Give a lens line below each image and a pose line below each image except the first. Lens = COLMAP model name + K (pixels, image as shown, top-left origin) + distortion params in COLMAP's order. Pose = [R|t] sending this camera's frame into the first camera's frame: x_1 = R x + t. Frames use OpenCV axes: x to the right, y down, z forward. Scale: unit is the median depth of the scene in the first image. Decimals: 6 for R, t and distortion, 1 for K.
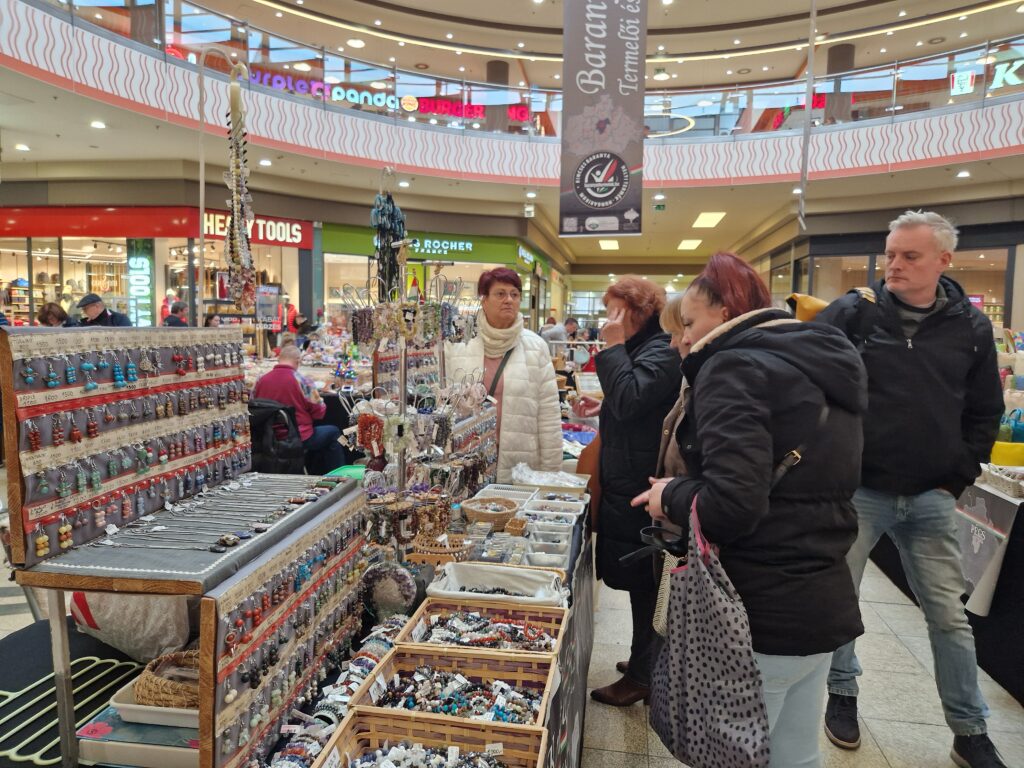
lens RADIAL K [[681.0, 0, 531.6], [0, 681.0, 382.9], [0, 0, 1]] dist [0.061064, -0.051653]
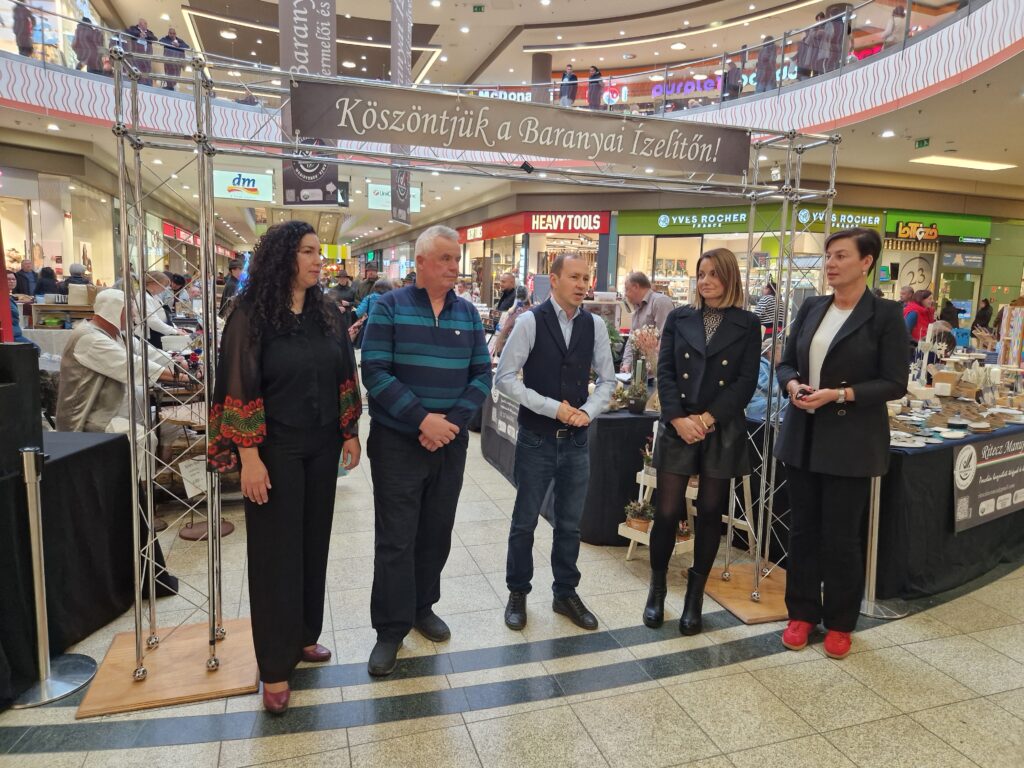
lens RADIAL K [[681.0, 0, 531.6], [0, 681.0, 382.9], [0, 0, 1]] dist [0.061064, -0.051653]
pose [[0.474785, 0.125054, -0.871172, 0.761773], [-0.098376, 0.991191, 0.088668, -0.020175], [0.874587, 0.043604, 0.482905, 0.288461]]
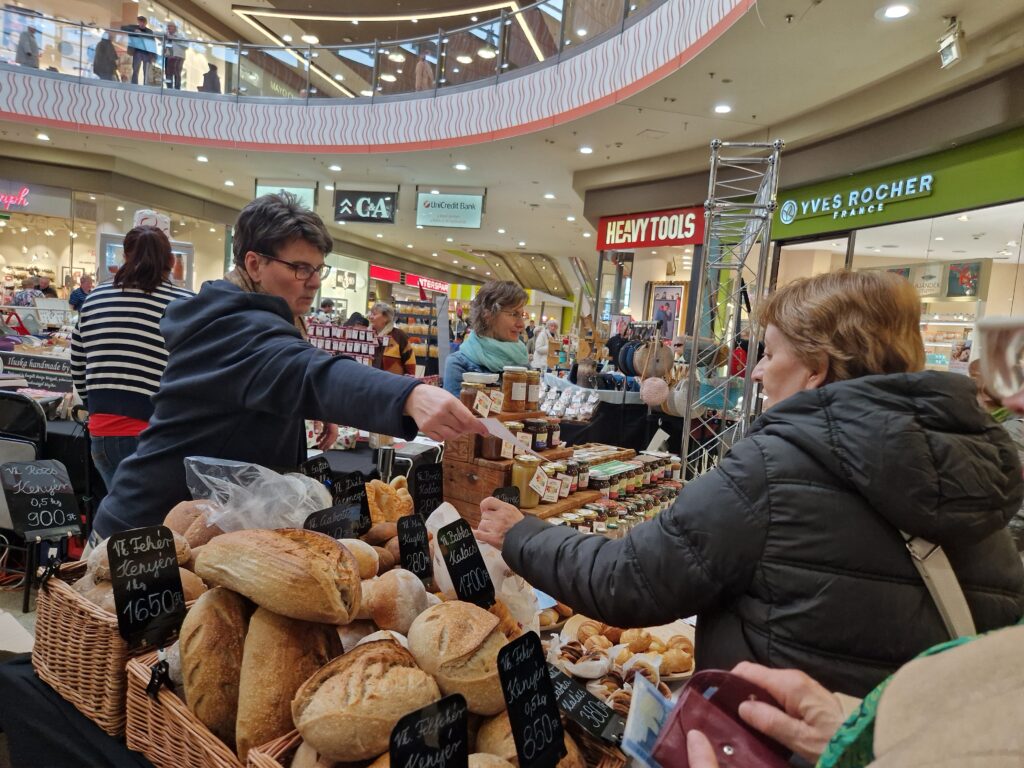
lens RADIAL K [[681.0, 0, 531.6], [0, 681.0, 382.9], [0, 0, 1]] dist [0.061064, -0.051653]
pose [[-0.080669, 0.055435, -0.995198, 0.425201], [-0.163681, 0.984161, 0.068088, -0.072213], [0.983210, 0.168388, -0.070317, 0.918515]]
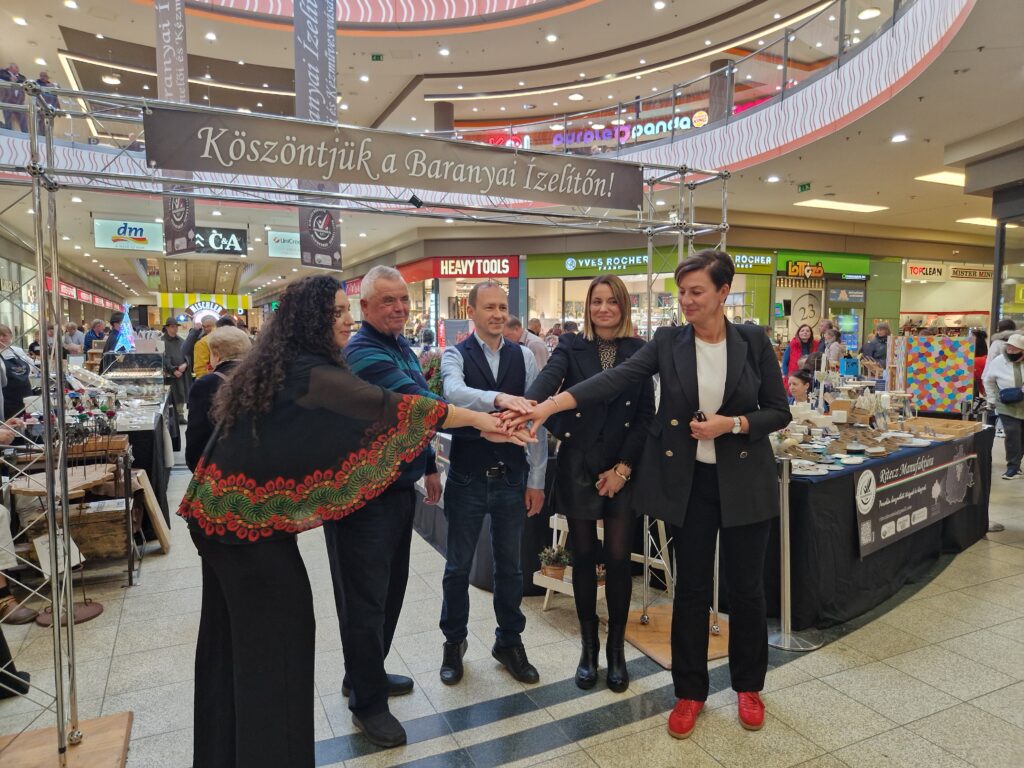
lens RADIAL K [[678.8, 0, 530.9], [0, 678.8, 394.5], [0, 0, 1]] dist [0.059393, -0.054820]
pose [[0.578352, 0.060966, -0.813506, 0.752008], [-0.061421, 0.997627, 0.031099, -0.019084], [0.813472, 0.031980, 0.580724, 0.302390]]
